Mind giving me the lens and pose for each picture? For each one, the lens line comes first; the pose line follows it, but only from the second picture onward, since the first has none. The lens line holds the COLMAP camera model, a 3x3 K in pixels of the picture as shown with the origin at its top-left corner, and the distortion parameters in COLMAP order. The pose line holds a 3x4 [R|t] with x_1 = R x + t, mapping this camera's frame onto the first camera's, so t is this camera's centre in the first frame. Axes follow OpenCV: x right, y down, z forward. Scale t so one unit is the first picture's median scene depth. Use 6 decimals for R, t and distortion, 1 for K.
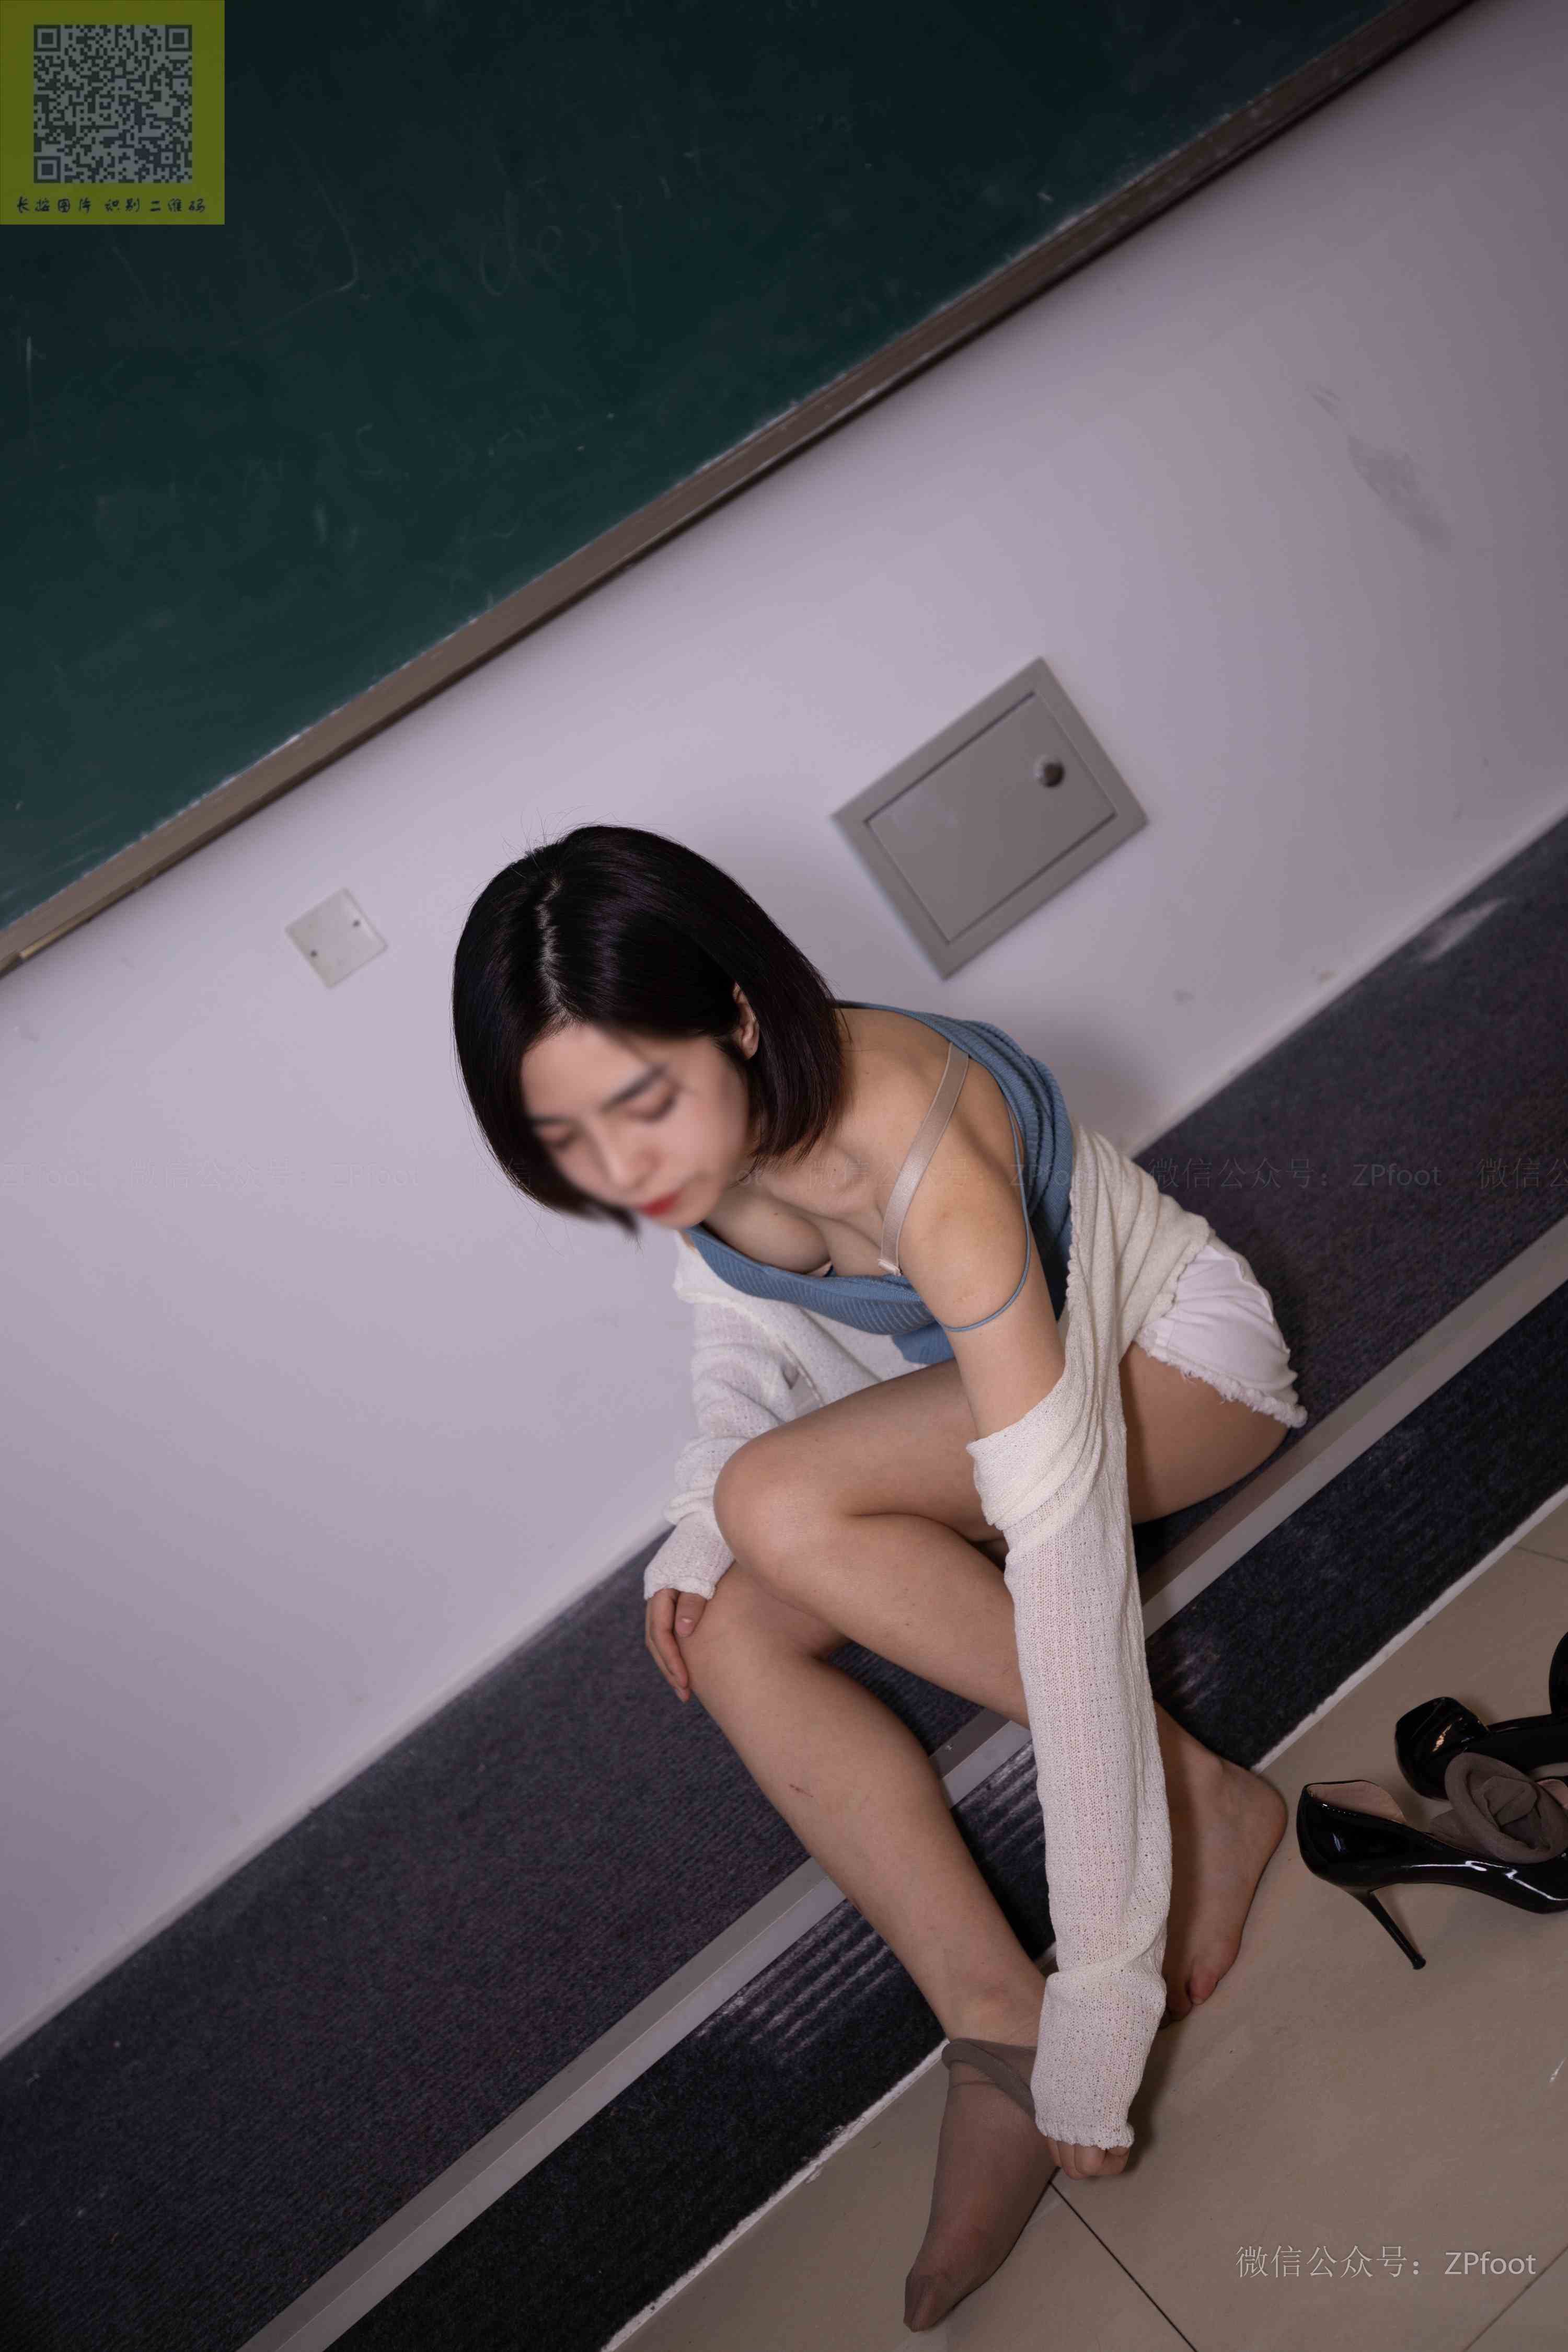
lens RADIAL K [[2212.8, 0, 778.5], [0, 2212.8, 1165.1], [0, 0, 1]] dist [0.036158, 0.003124]
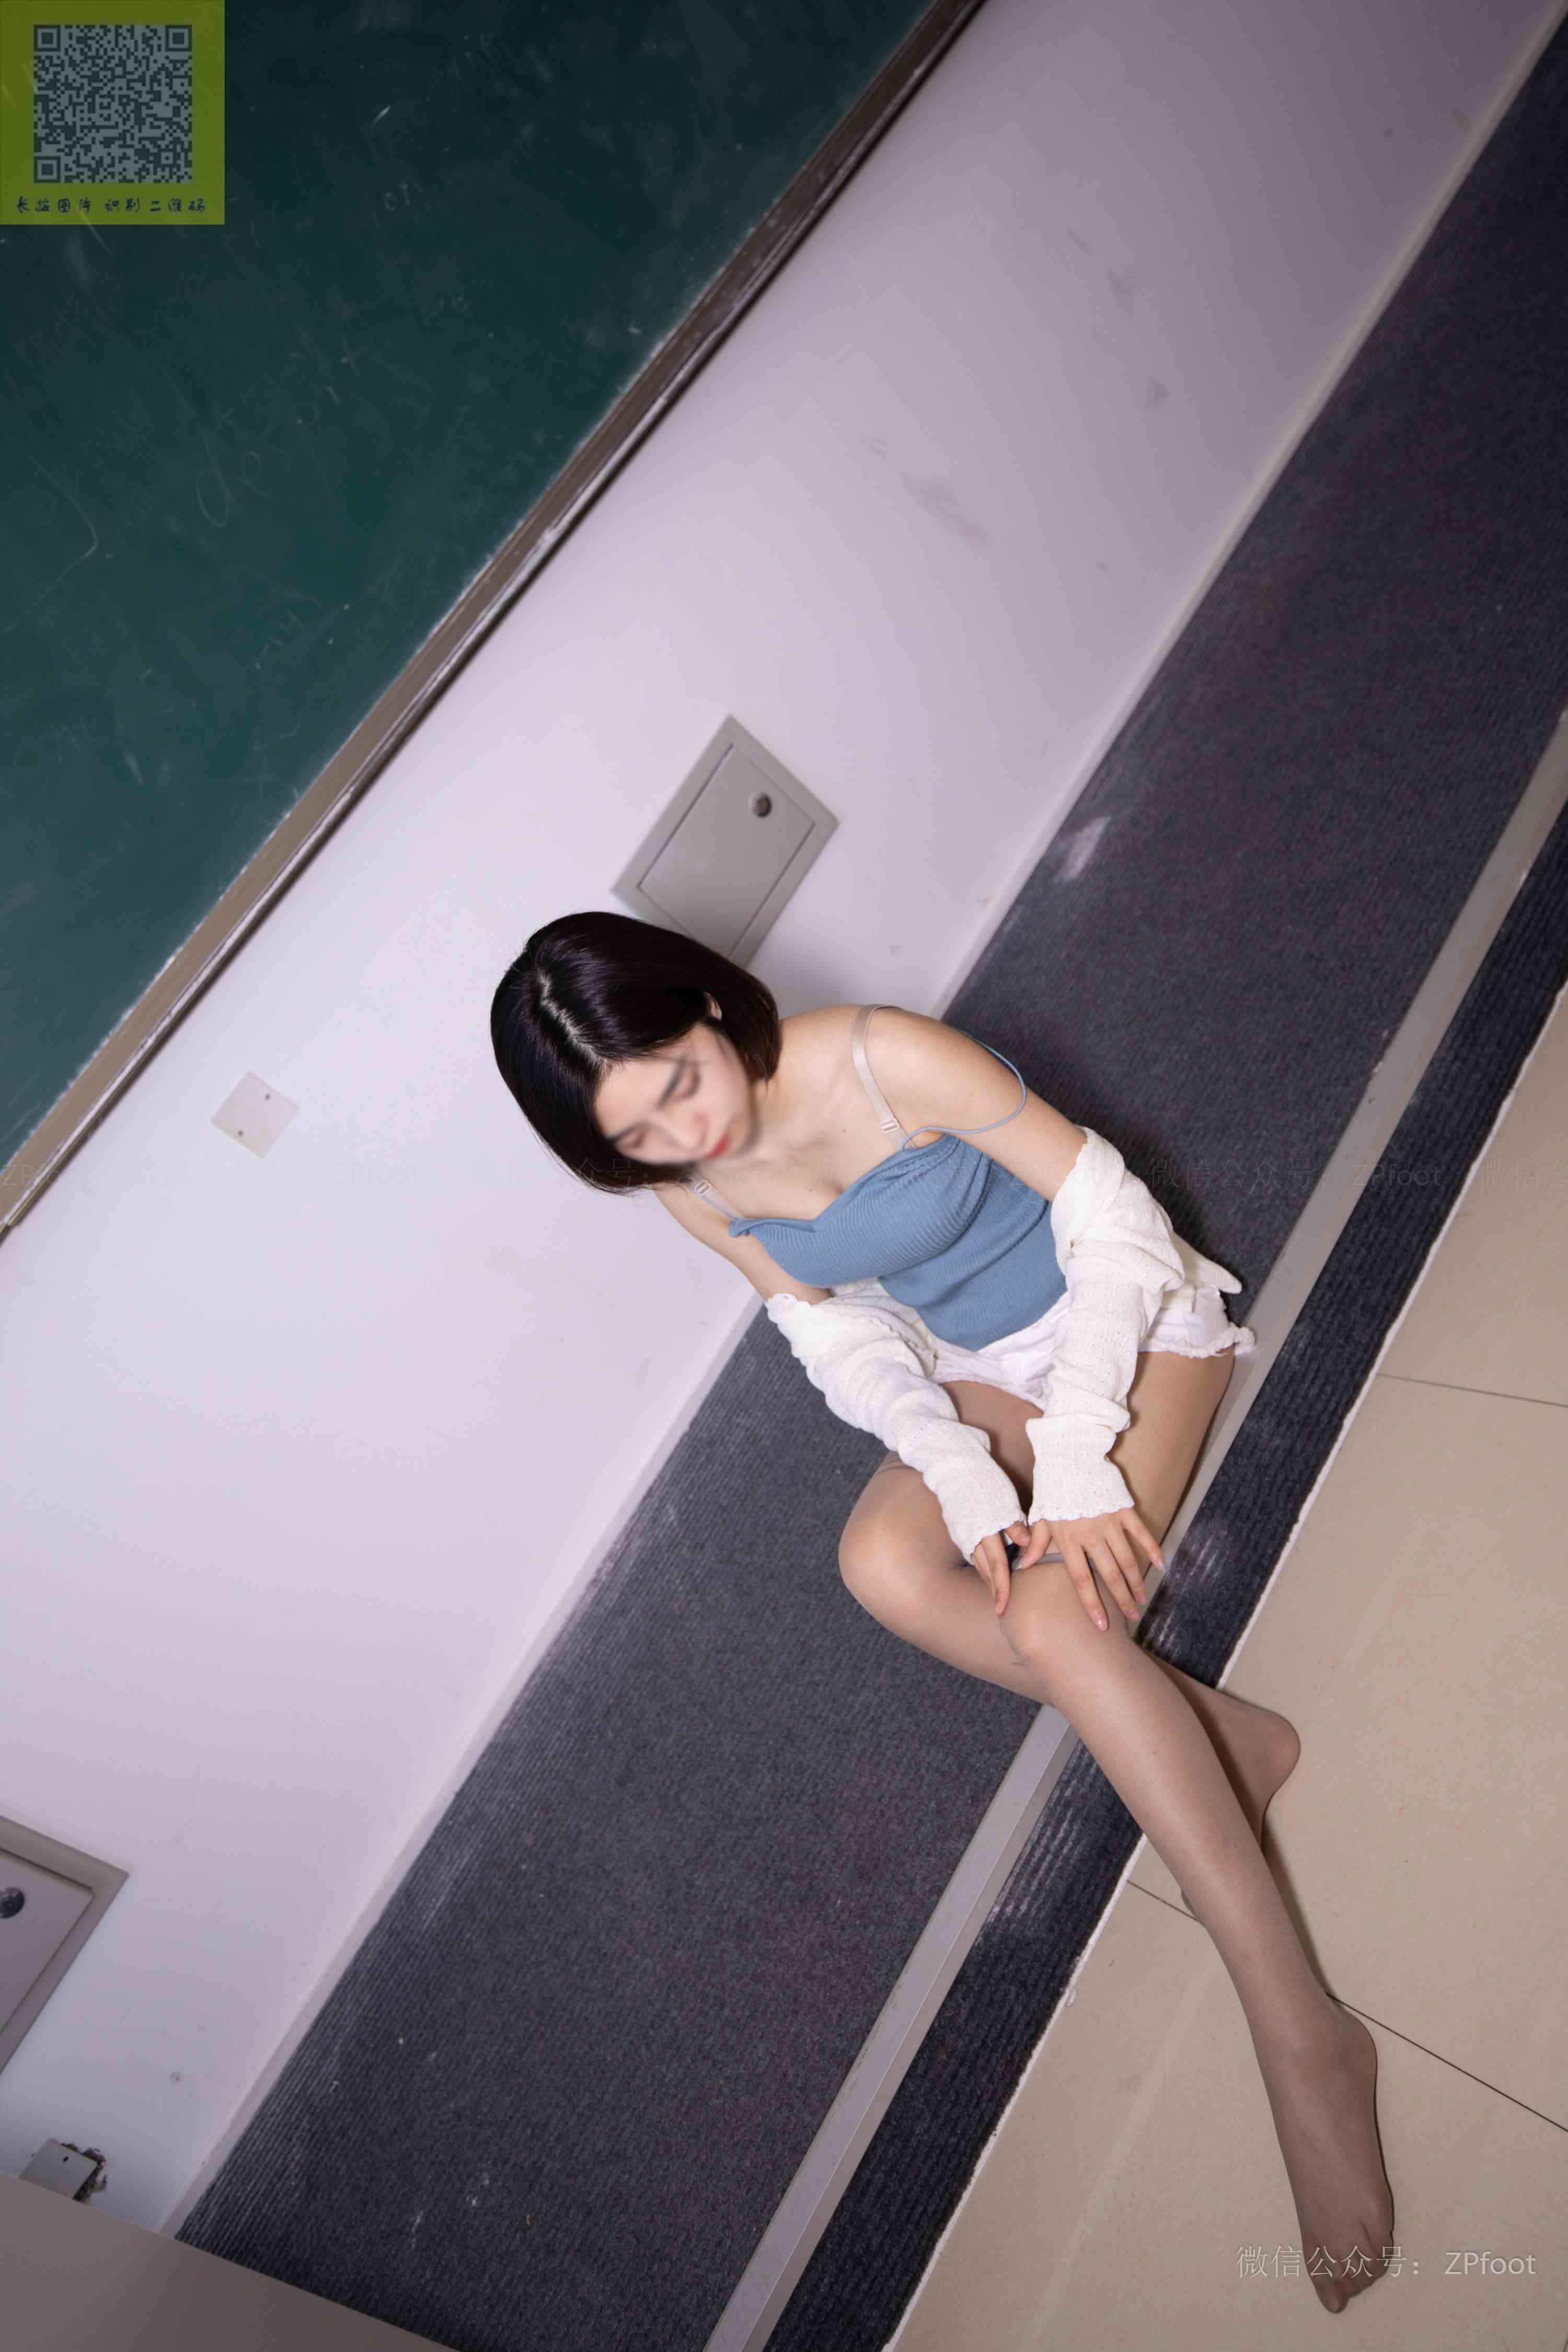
lens RADIAL K [[1740.1, 0, 783.0], [0, 1740.1, 1159.3], [0, 0, 1]] dist [0.007660, 0.004161]
pose [[0.932141, -0.287480, 0.220157, -0.151926], [0.254504, 0.952648, 0.166400, -0.164416], [-0.257569, -0.099078, 0.961167, 0.050109]]
